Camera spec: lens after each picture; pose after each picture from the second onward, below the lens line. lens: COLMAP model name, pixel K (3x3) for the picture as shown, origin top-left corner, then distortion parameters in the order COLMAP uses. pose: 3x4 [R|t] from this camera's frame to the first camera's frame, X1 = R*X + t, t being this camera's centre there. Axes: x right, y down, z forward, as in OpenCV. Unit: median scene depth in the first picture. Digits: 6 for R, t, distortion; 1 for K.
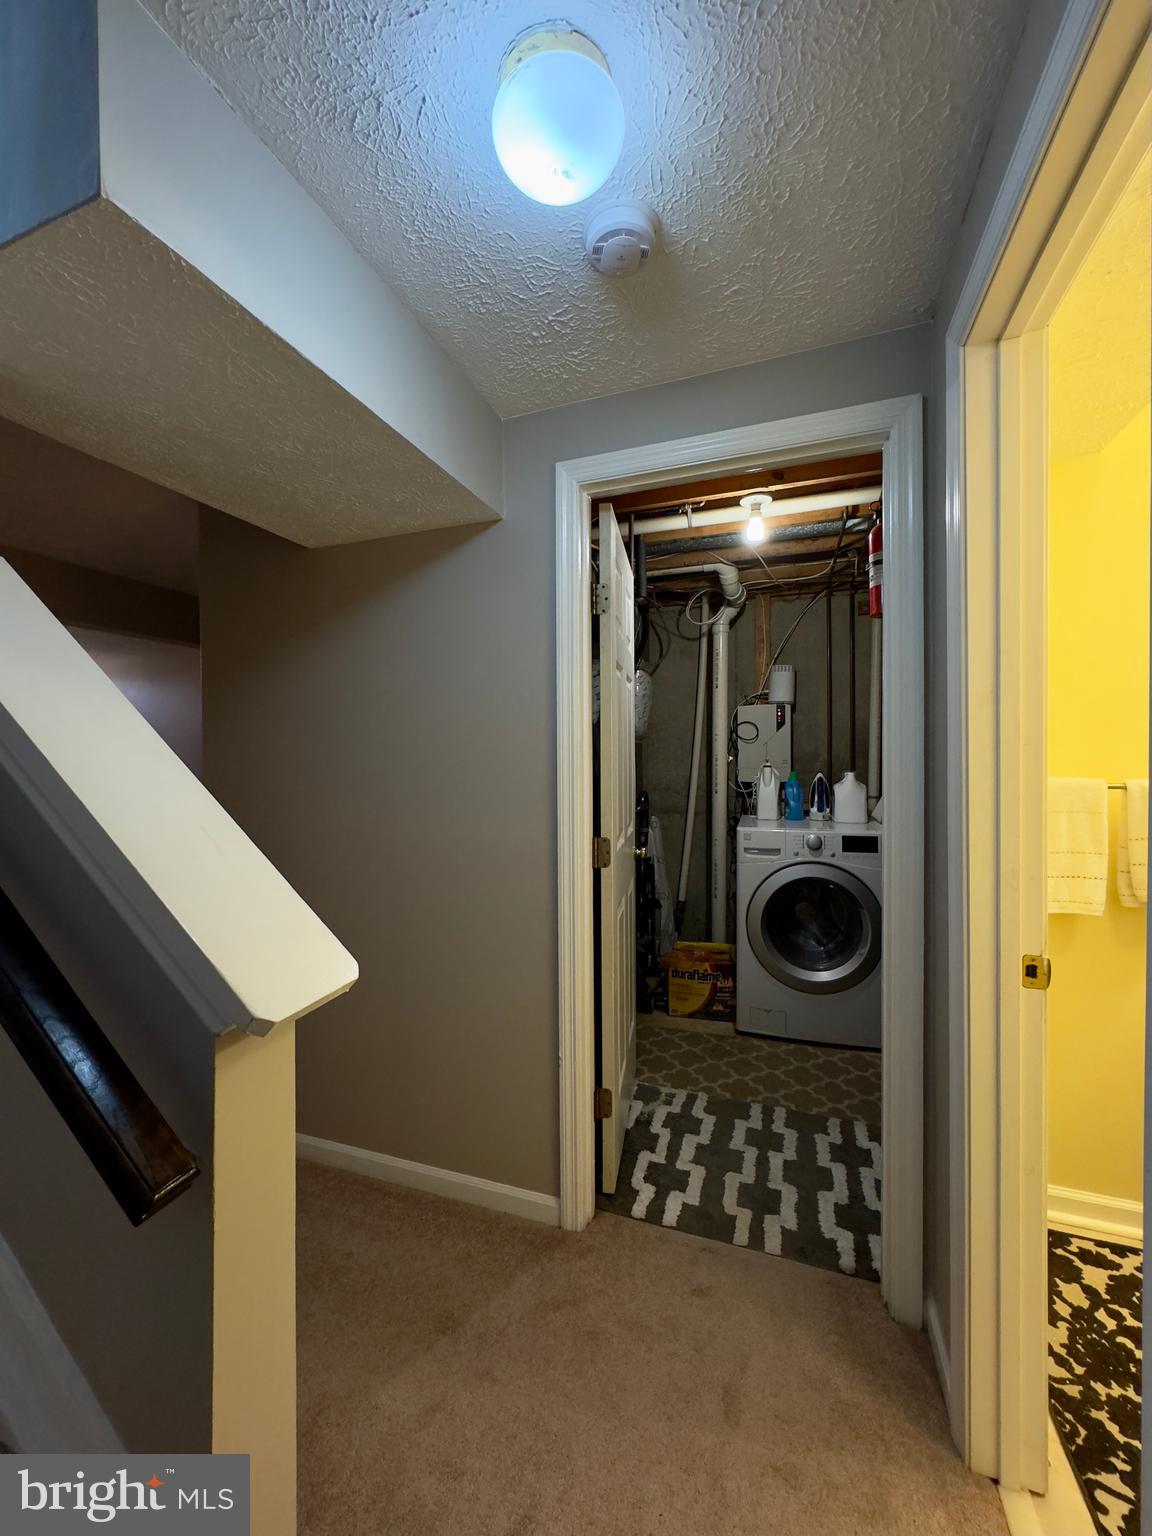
lens RADIAL K [[616.1, 0, 582.9], [0, 616.1, 766.4], [0, 0, 1]] dist [-0.000748, 0.000040]
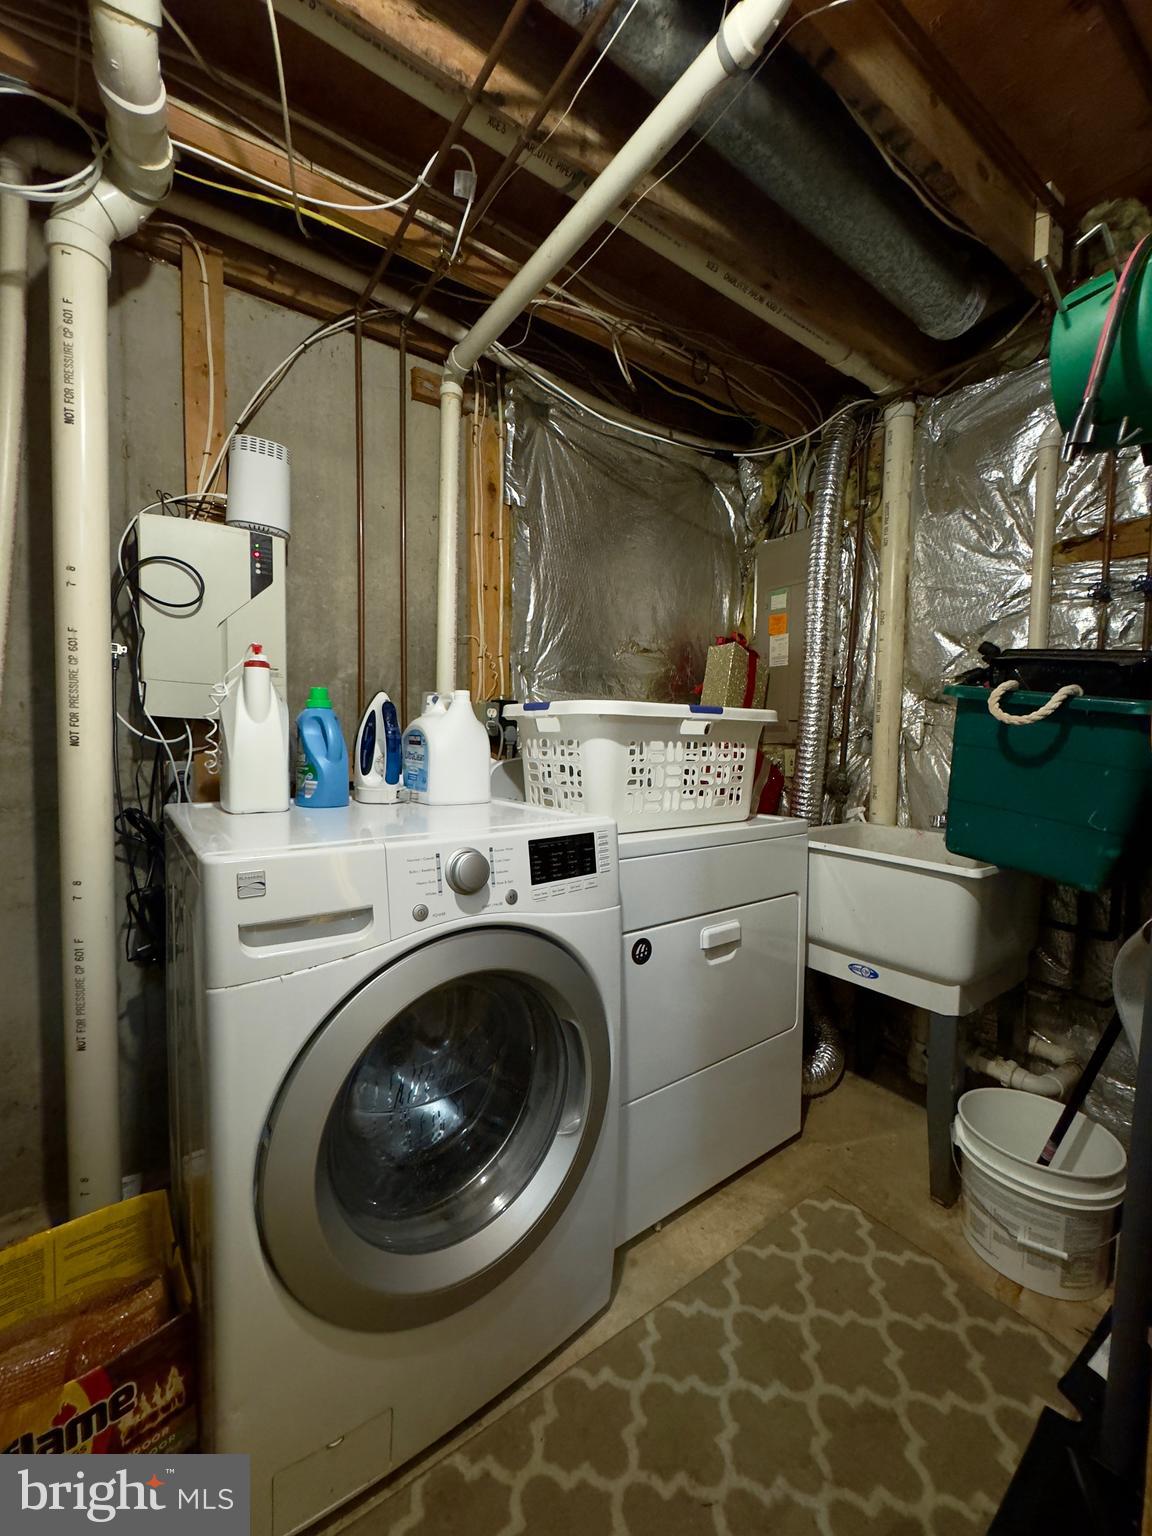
lens RADIAL K [[616.1, 0, 582.9], [0, 616.1, 766.4], [0, 0, 1]] dist [-0.000748, 0.000040]
pose [[0.585898, -0.027627, 0.809913, 0.139740], [-0.005901, 0.999247, 0.038355, 0.053159], [-0.810363, -0.027251, 0.585294, 0.756918]]
